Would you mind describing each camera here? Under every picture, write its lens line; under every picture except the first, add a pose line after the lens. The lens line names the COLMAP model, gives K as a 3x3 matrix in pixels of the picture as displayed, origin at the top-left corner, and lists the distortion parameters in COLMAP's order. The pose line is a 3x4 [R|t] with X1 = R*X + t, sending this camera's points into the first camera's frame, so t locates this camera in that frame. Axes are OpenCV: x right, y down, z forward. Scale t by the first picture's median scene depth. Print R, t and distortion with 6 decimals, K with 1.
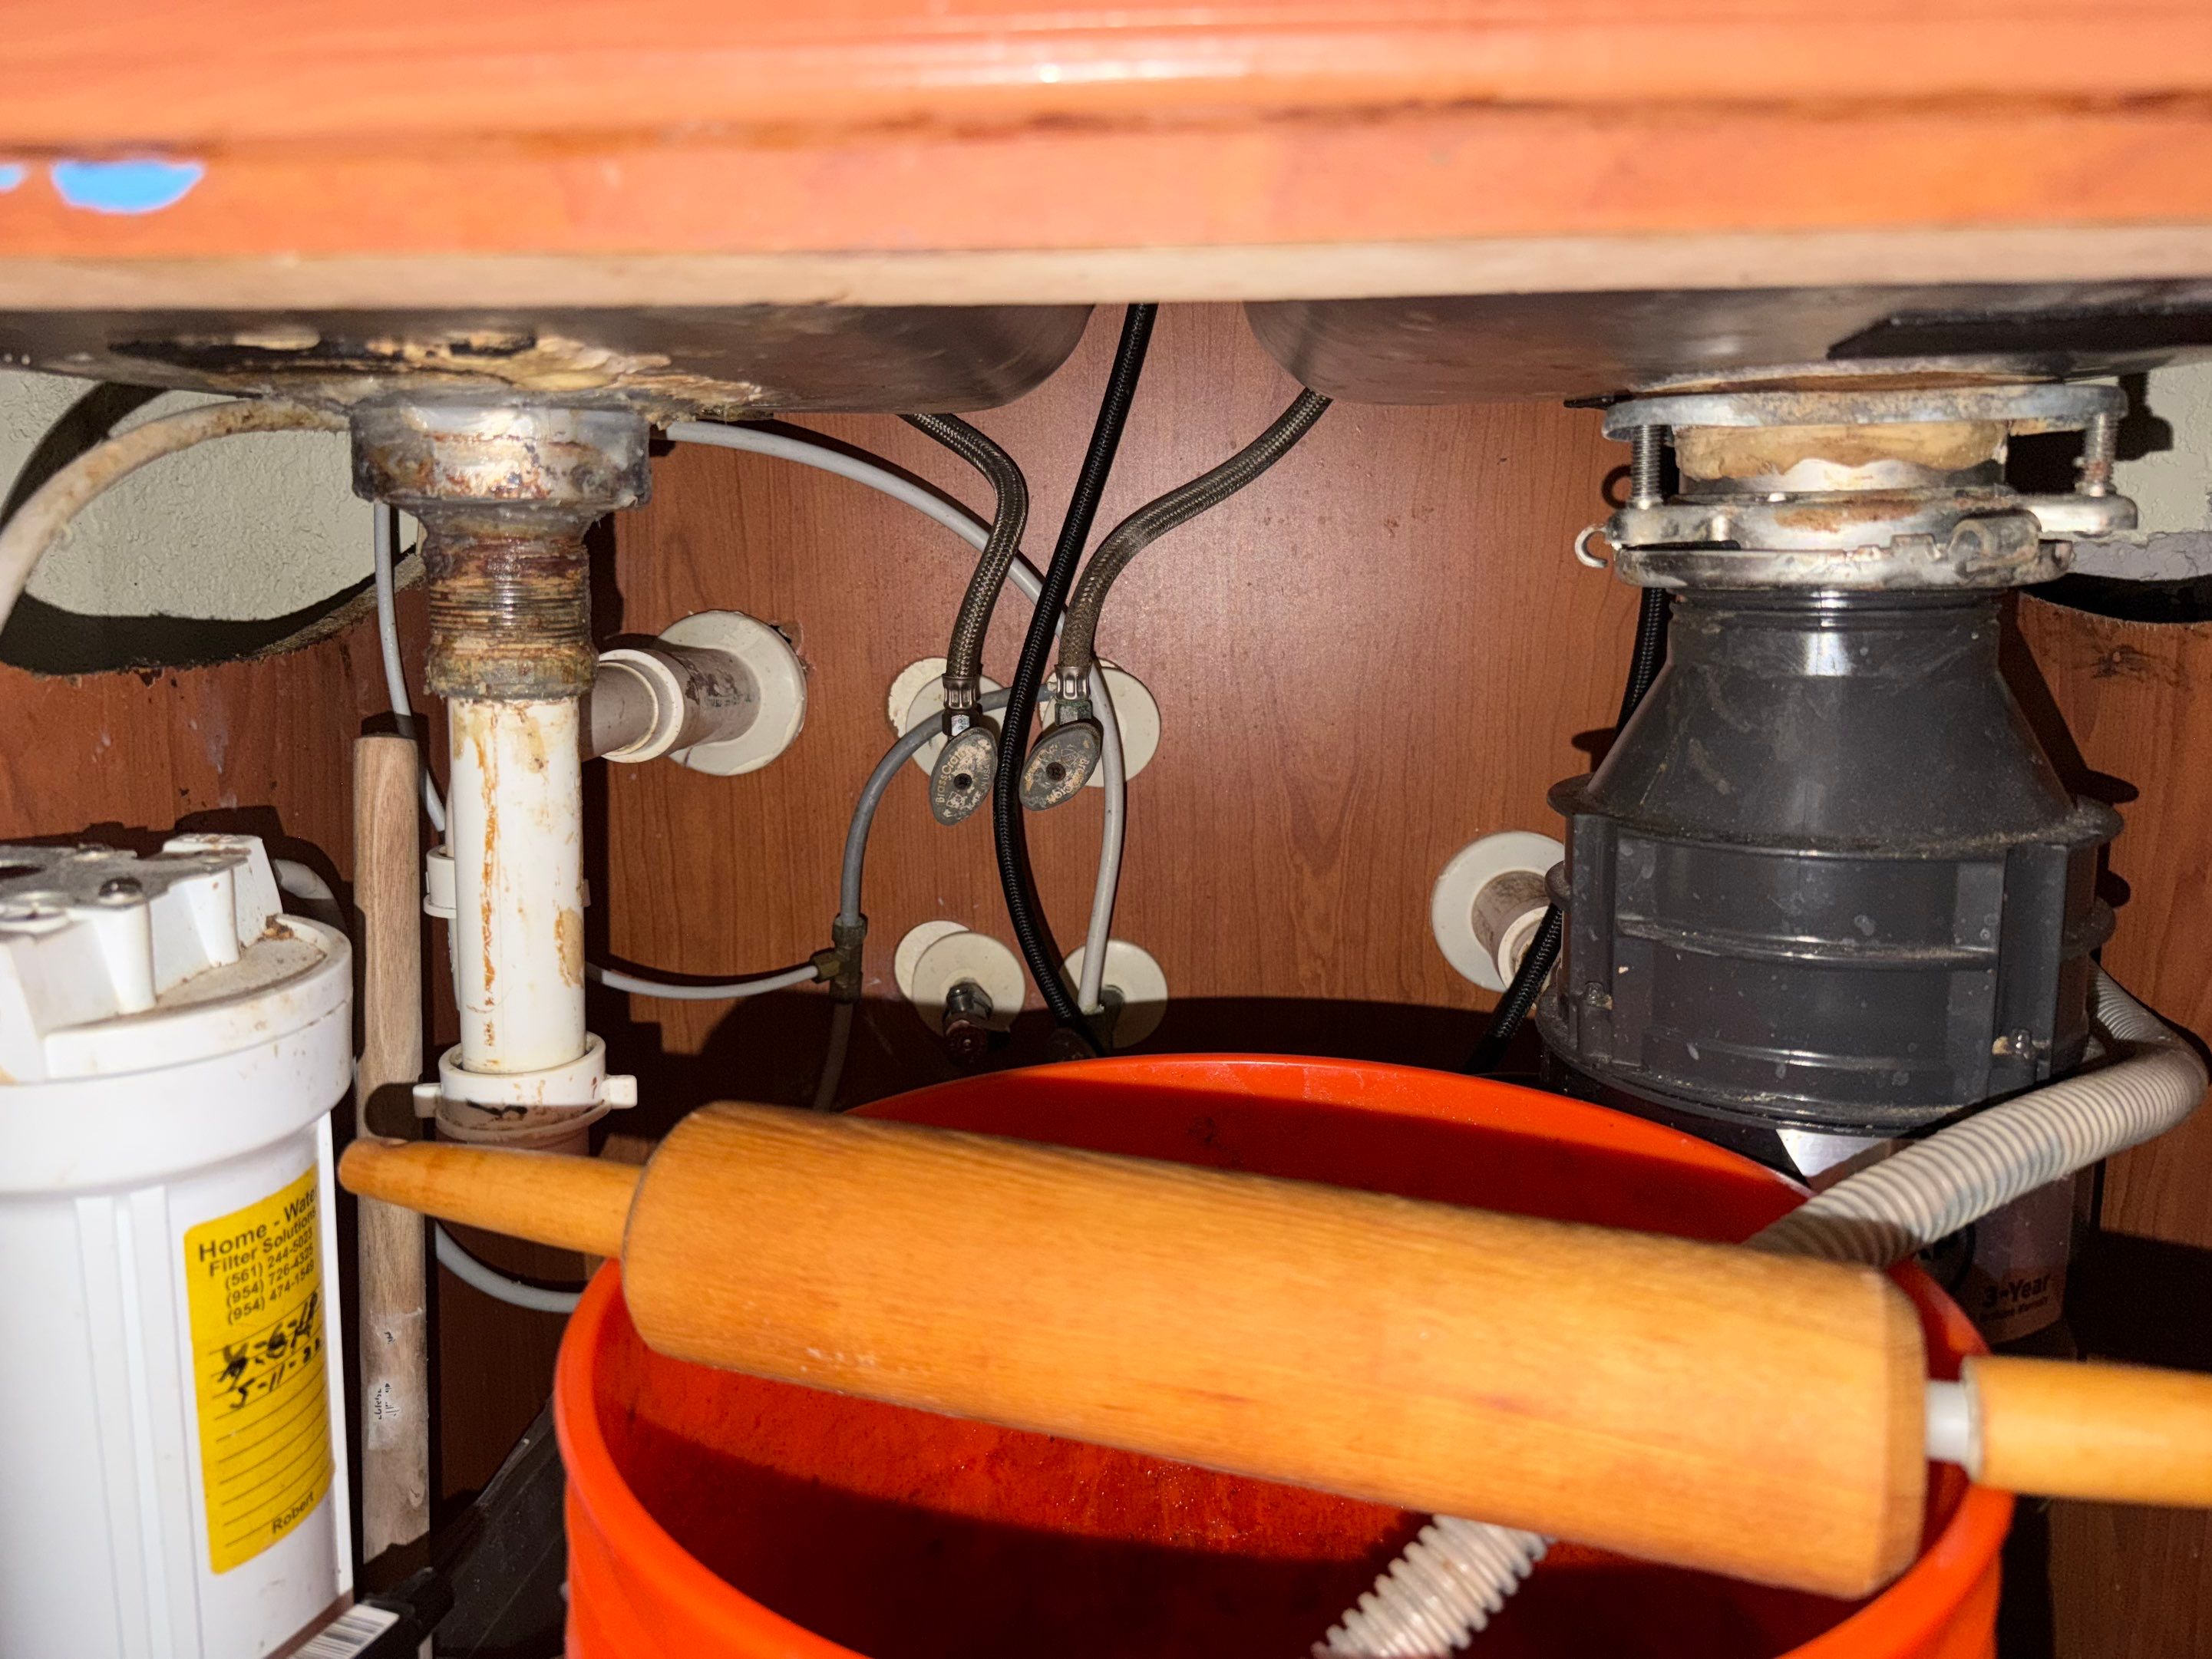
lens RADIAL K [[1527.7, 0, 1109.7], [0, 1527.7, 825.3], [0, 0, 1]] dist [0.024855, -0.027696]
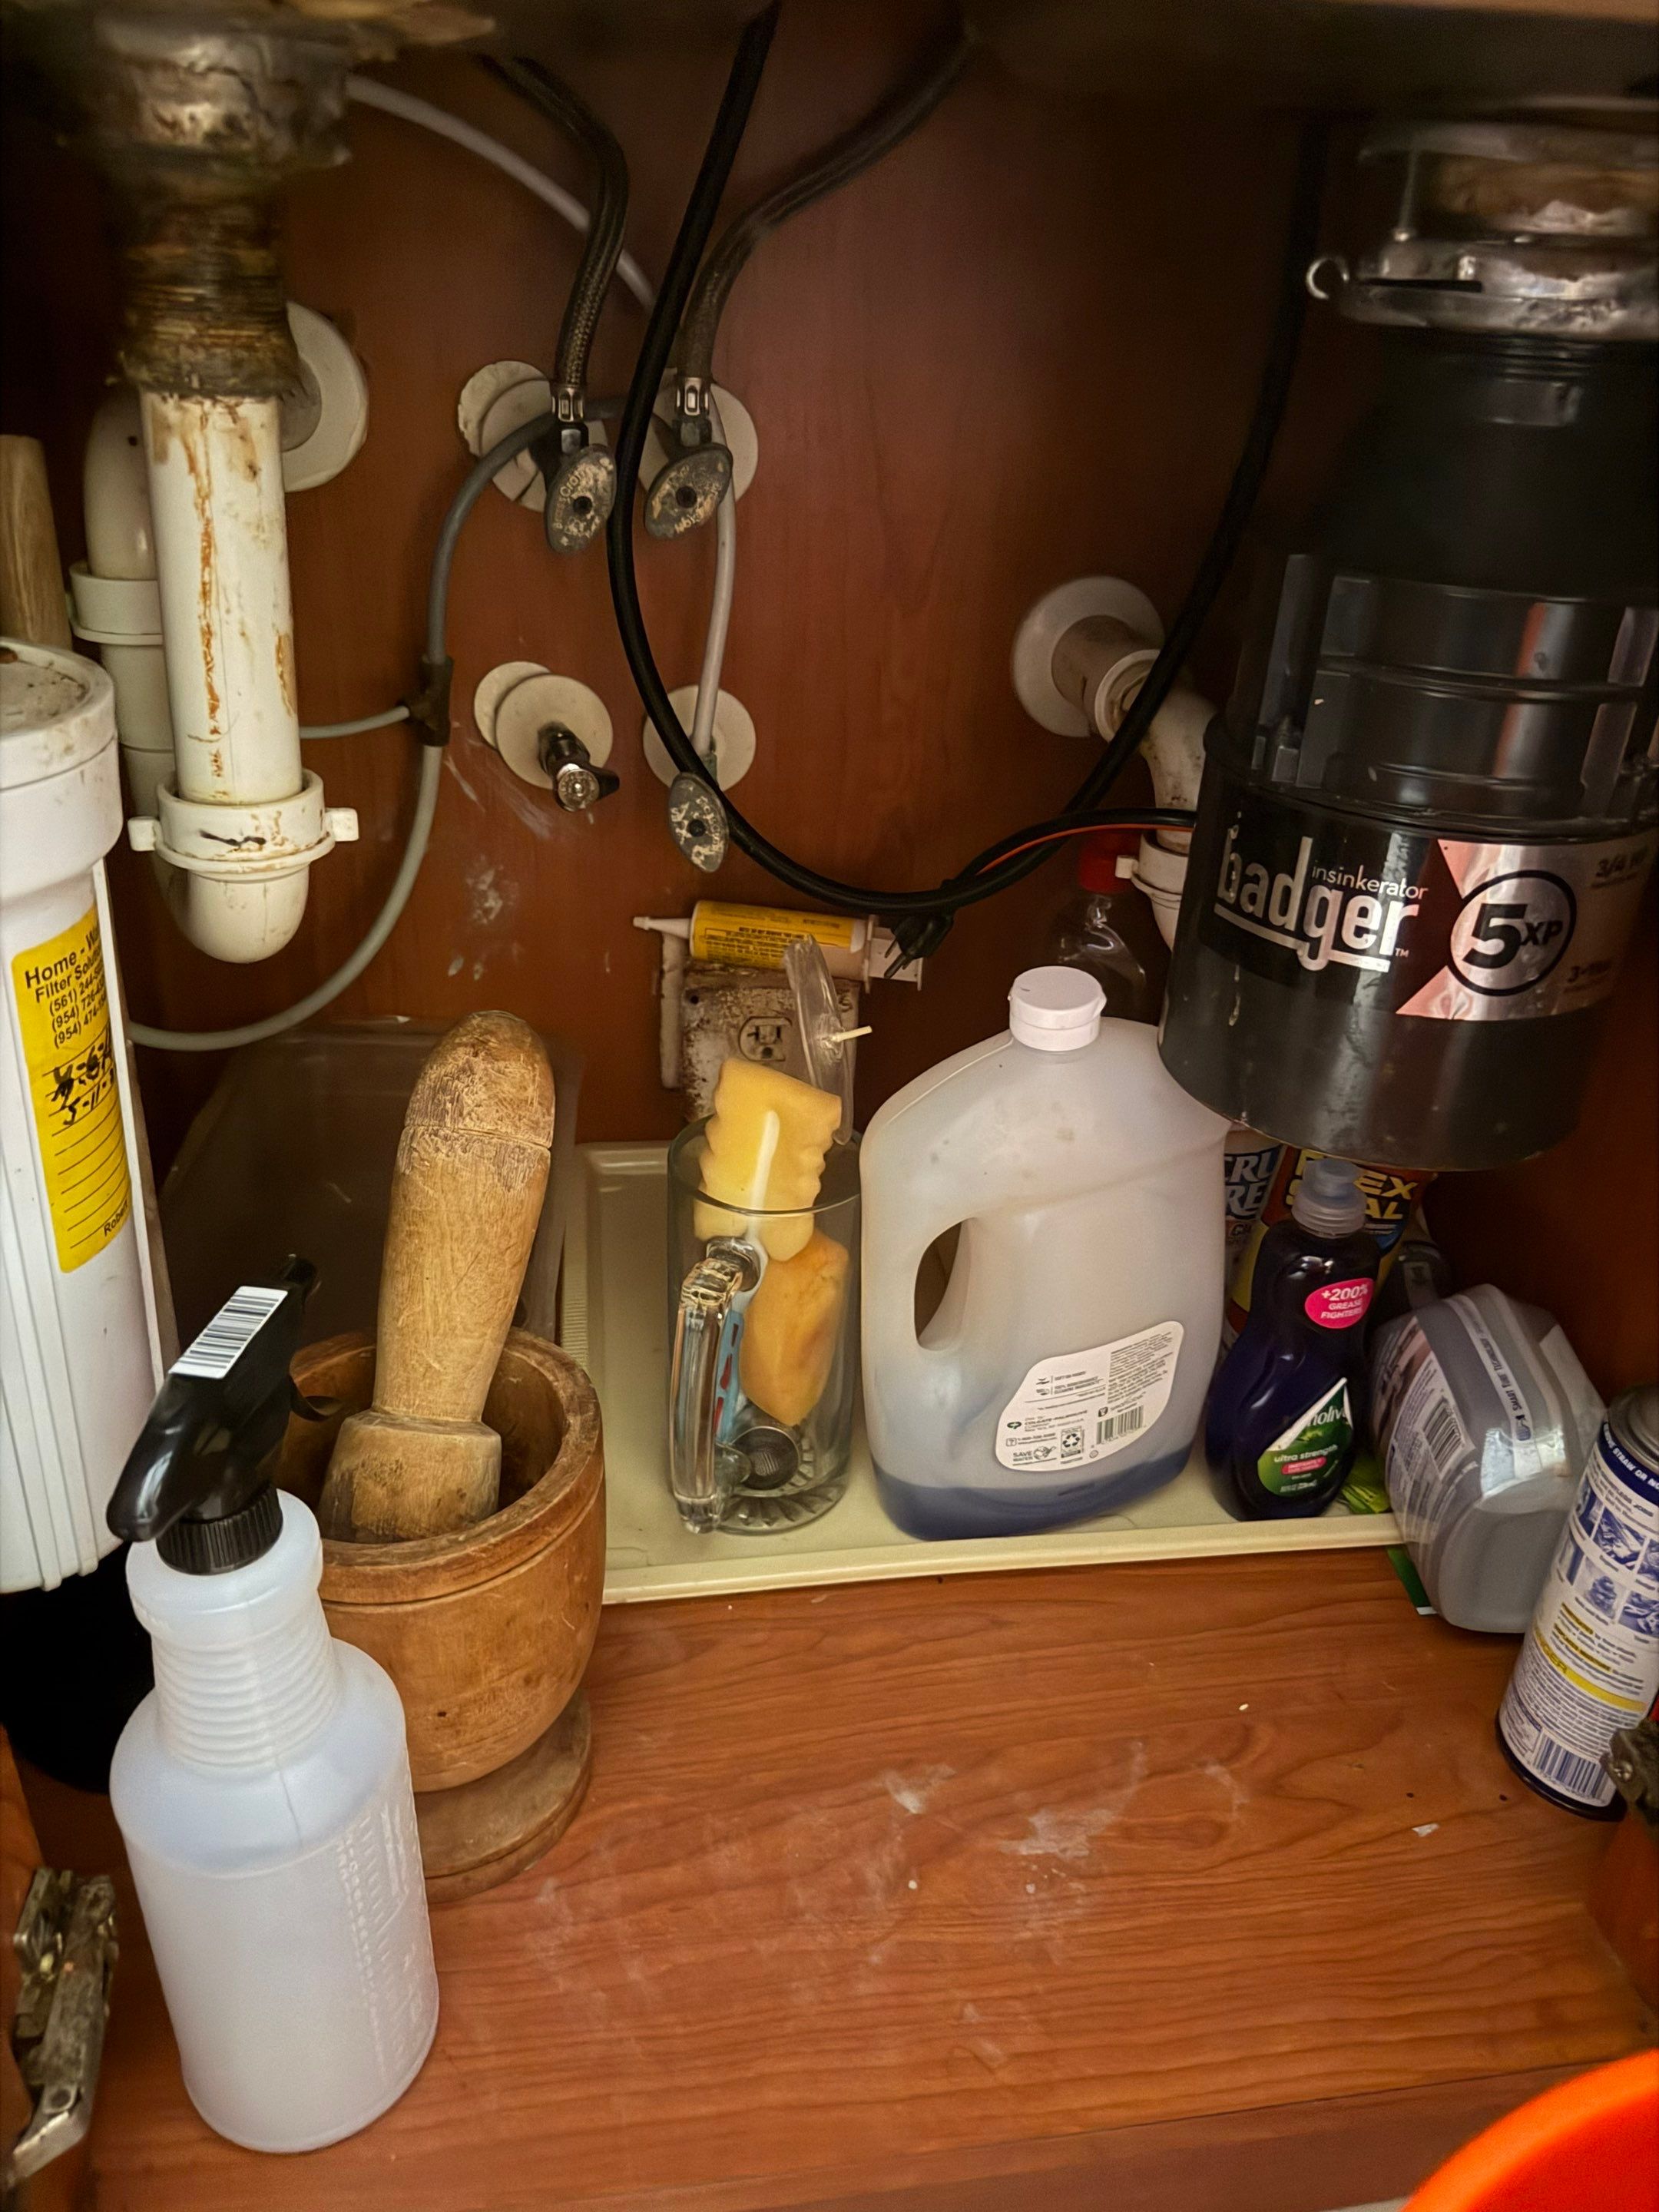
lens RADIAL K [[1542.9, 0, 819.6], [0, 1542.9, 1074.0], [0, 0, 1]] dist [0.013698, -0.021570]
pose [[0.980374, -0.041899, 0.192645, -0.249276], [-0.020345, 0.950437, 0.310251, 0.010244], [-0.196096, -0.308081, 0.930931, -0.060558]]
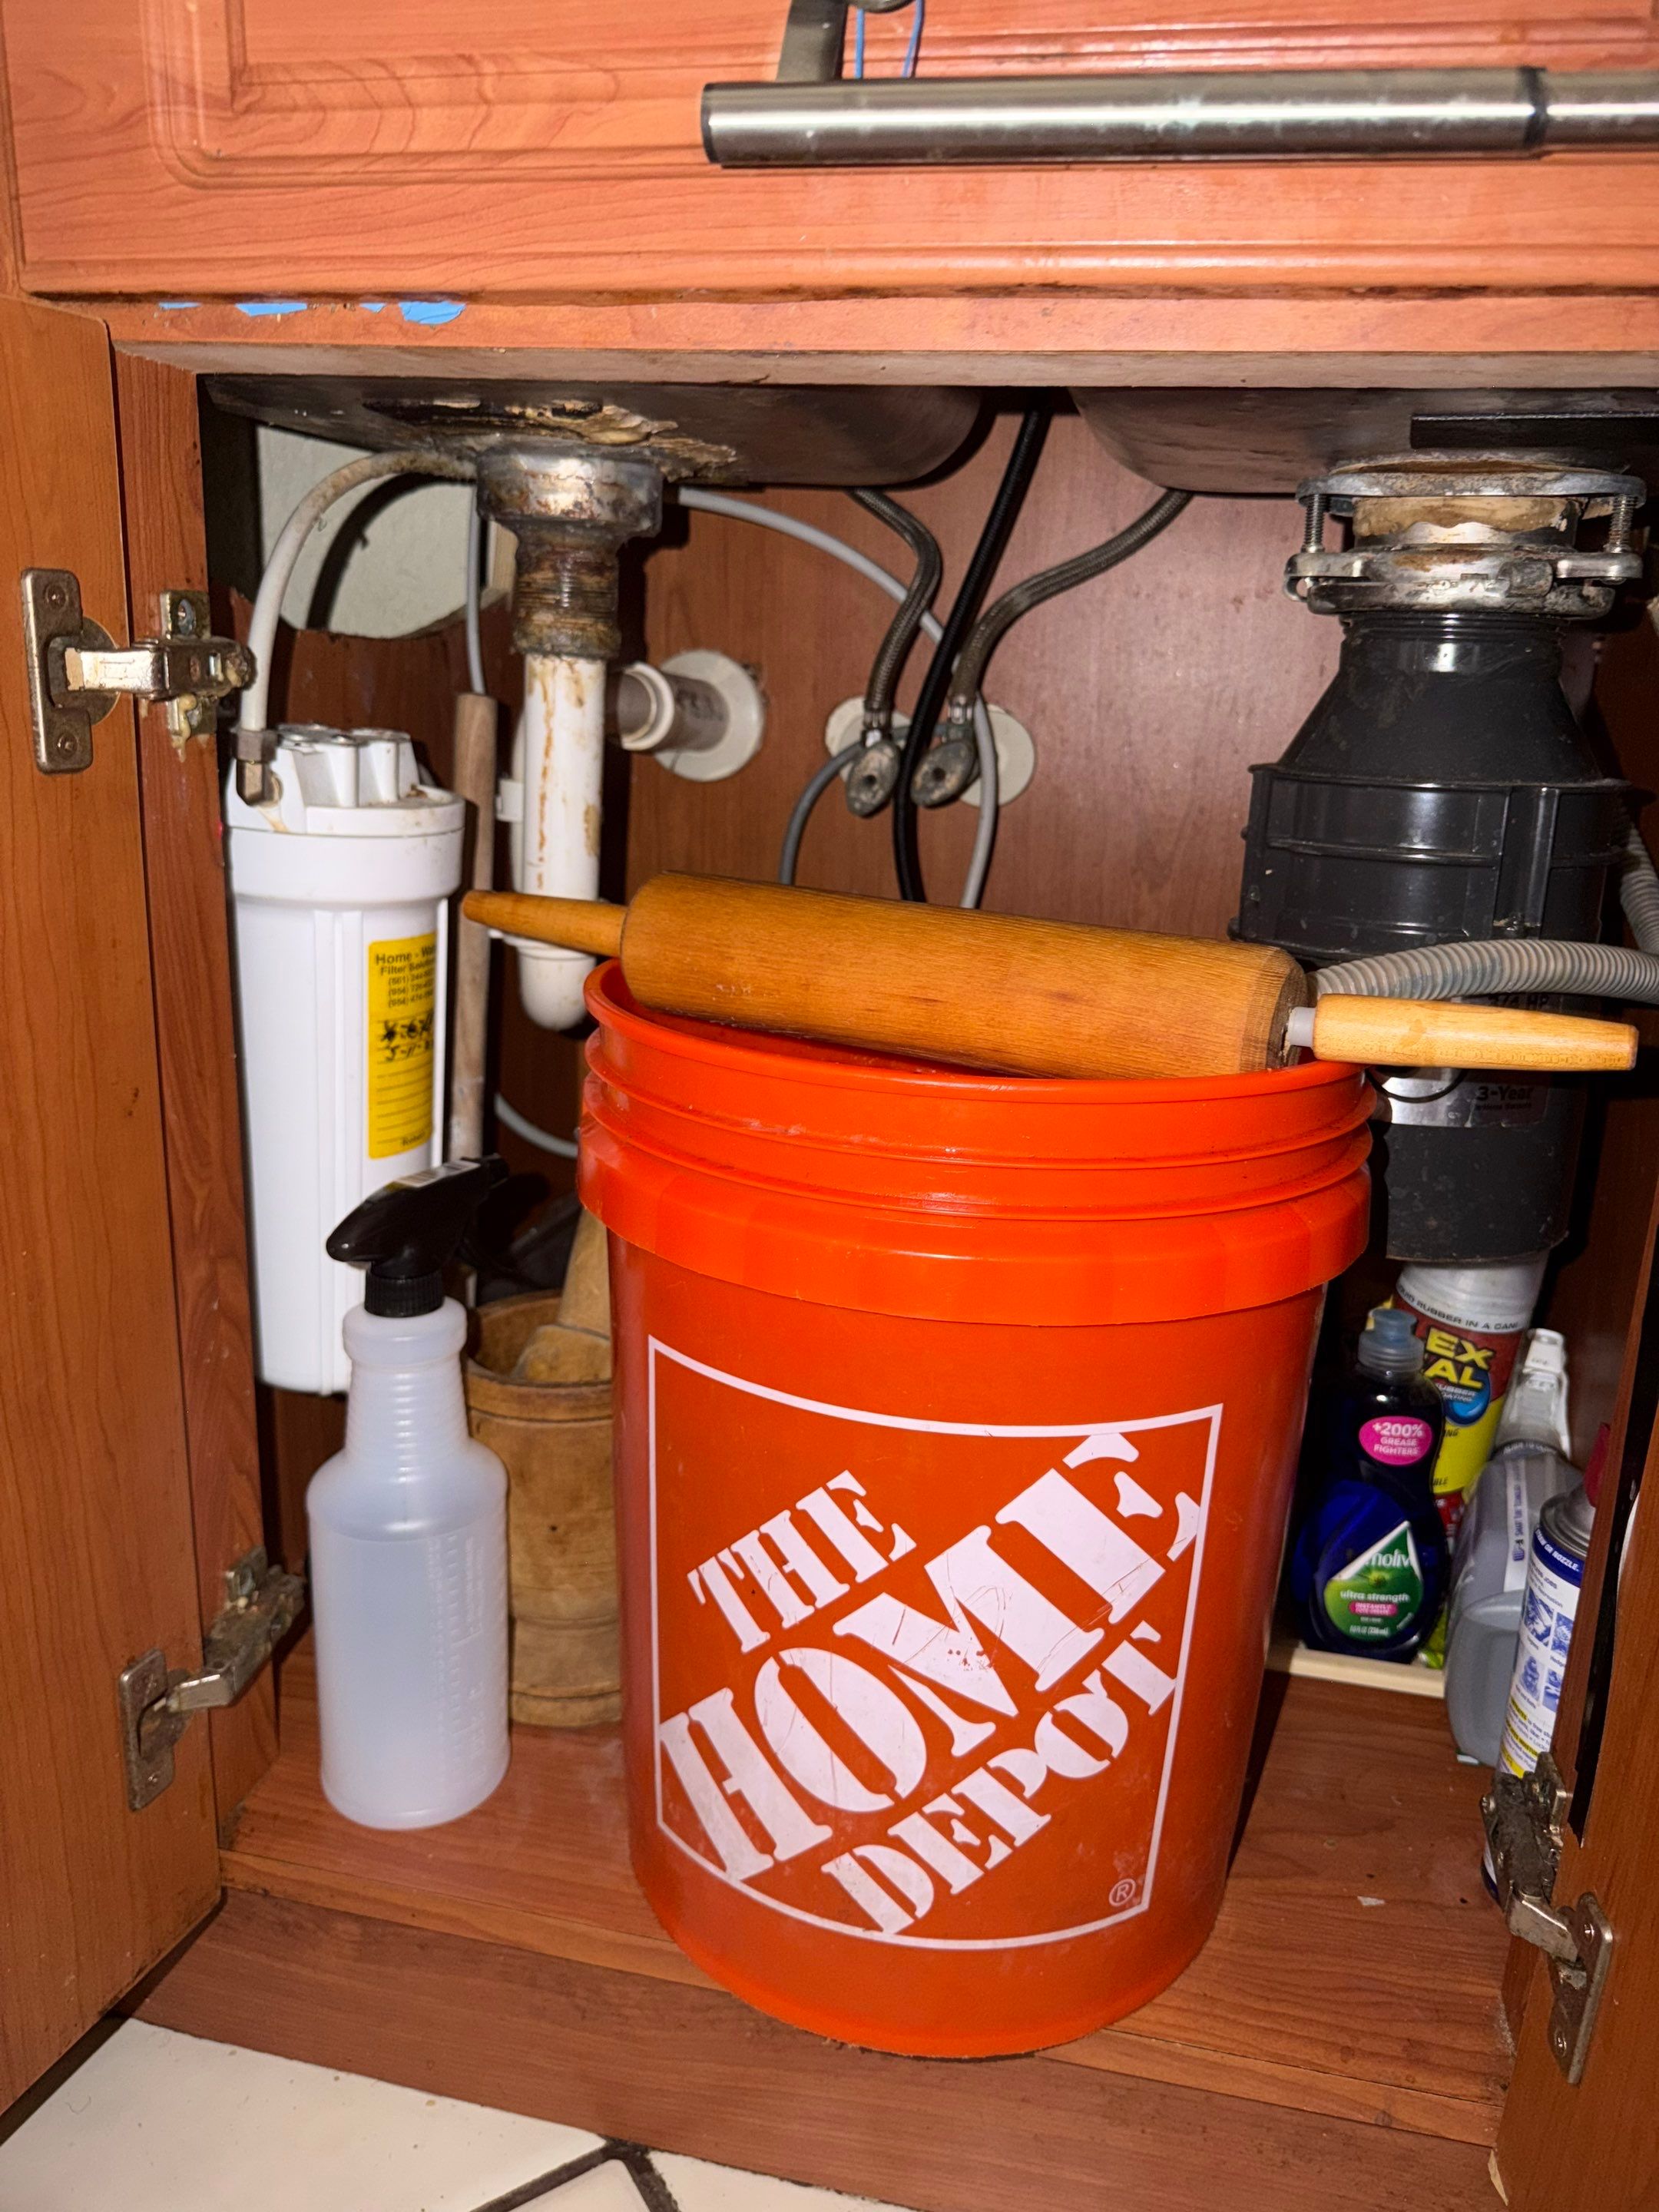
lens RADIAL K [[1501.2, 0, 866.8], [0, 1501.2, 1074.0], [0, 0, 1]] dist [0.145765, -0.243215]
pose [[0.987145, 0.088443, -0.133128, 0.162483], [-0.078596, 0.993890, 0.077492, 0.206507], [0.139168, -0.066033, 0.988065, -0.538162]]
